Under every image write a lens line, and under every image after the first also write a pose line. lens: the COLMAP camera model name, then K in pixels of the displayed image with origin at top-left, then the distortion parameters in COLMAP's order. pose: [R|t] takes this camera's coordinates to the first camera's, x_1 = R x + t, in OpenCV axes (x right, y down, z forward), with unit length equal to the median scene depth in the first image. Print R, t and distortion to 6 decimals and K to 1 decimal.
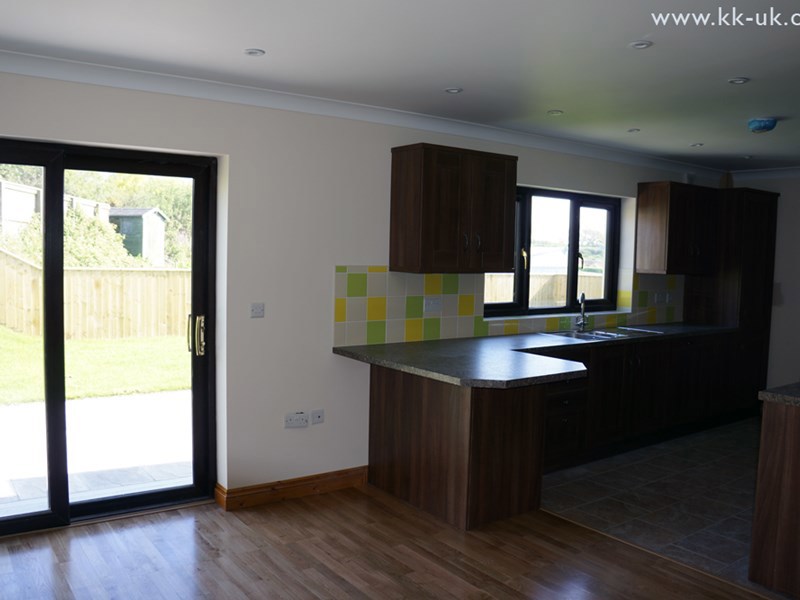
lens RADIAL K [[694.9, 0, 400.0], [0, 694.9, 300.0], [0, 0, 1]] dist [-0.177081, 0.135179]
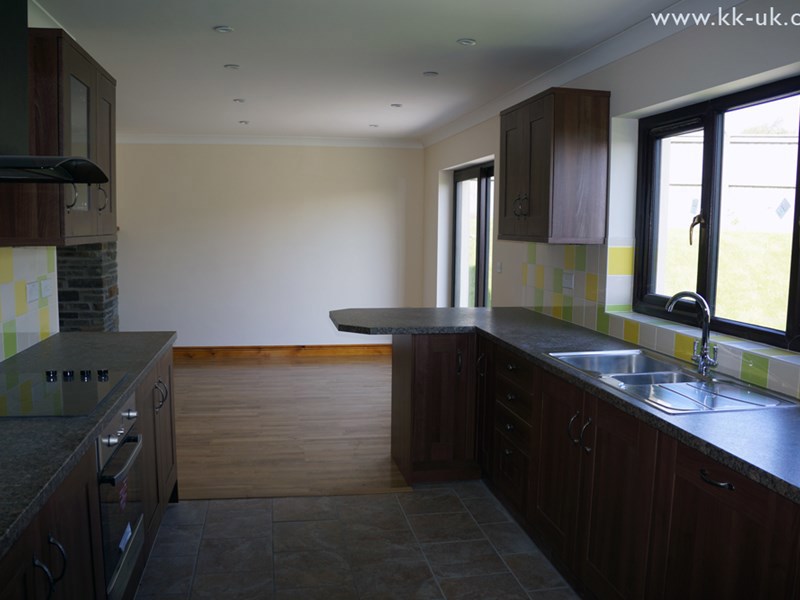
lens RADIAL K [[694.9, 0, 400.0], [0, 694.9, 300.0], [0, 0, 1]] dist [-0.177081, 0.135179]
pose [[-0.429926, 0.062165, -0.900722, 0.920358], [-0.077943, 0.991347, 0.105623, -0.045722], [0.899494, 0.115615, -0.421360, 1.186093]]
